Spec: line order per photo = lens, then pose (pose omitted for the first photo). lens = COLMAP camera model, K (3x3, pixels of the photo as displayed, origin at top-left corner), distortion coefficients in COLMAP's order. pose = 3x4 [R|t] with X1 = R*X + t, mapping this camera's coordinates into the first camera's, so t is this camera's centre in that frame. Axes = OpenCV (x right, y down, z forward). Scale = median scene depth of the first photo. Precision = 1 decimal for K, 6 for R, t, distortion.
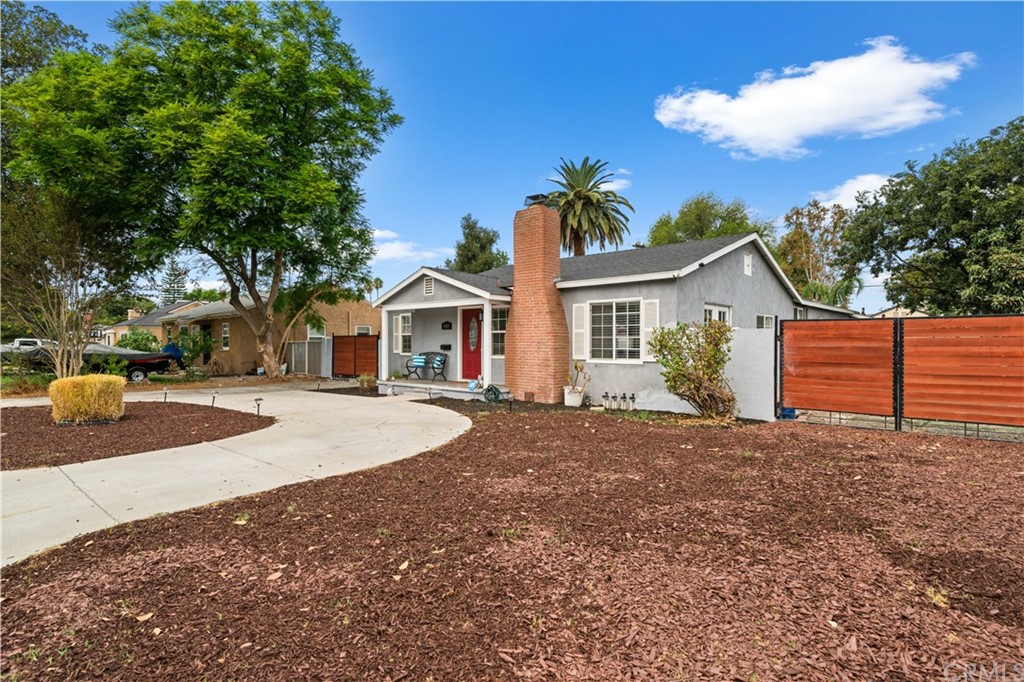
lens RADIAL K [[532.7, 0, 514.2], [0, 532.7, 337.2], [0, 0, 1]] dist [0.002783, 0.000694]
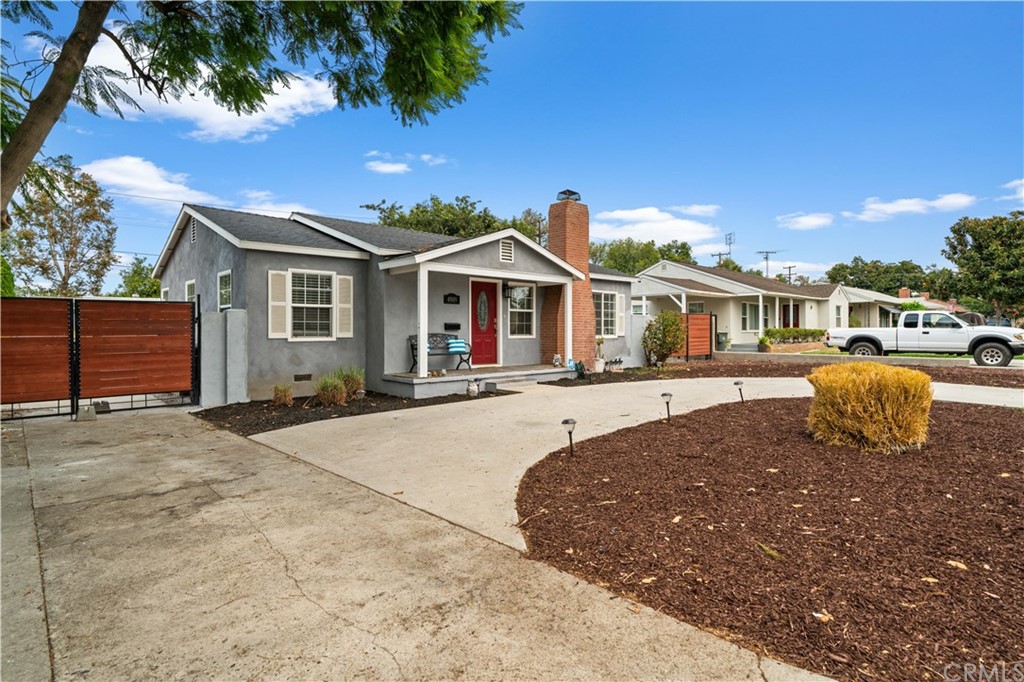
lens RADIAL K [[532.7, 0, 514.2], [0, 532.7, 337.2], [0, 0, 1]] dist [0.002783, 0.000694]
pose [[0.071558, -0.013734, 0.997342, -0.900815], [-0.008956, 0.999856, 0.014411, 0.022027], [-0.997396, -0.009964, 0.071425, 0.860003]]
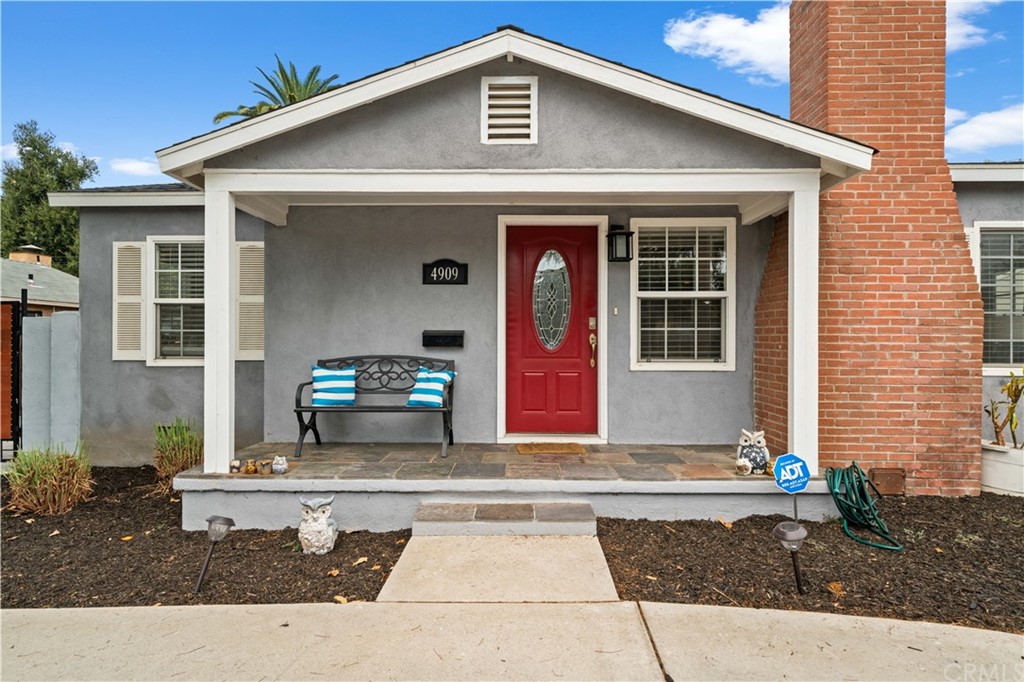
lens RADIAL K [[532.7, 0, 514.2], [0, 532.7, 337.2], [0, 0, 1]] dist [0.002783, 0.000694]
pose [[0.746431, 0.001836, 0.665460, -0.311806], [-0.007301, 0.999959, 0.005430, 0.015303], [-0.665423, -0.008911, 0.746413, 0.737768]]
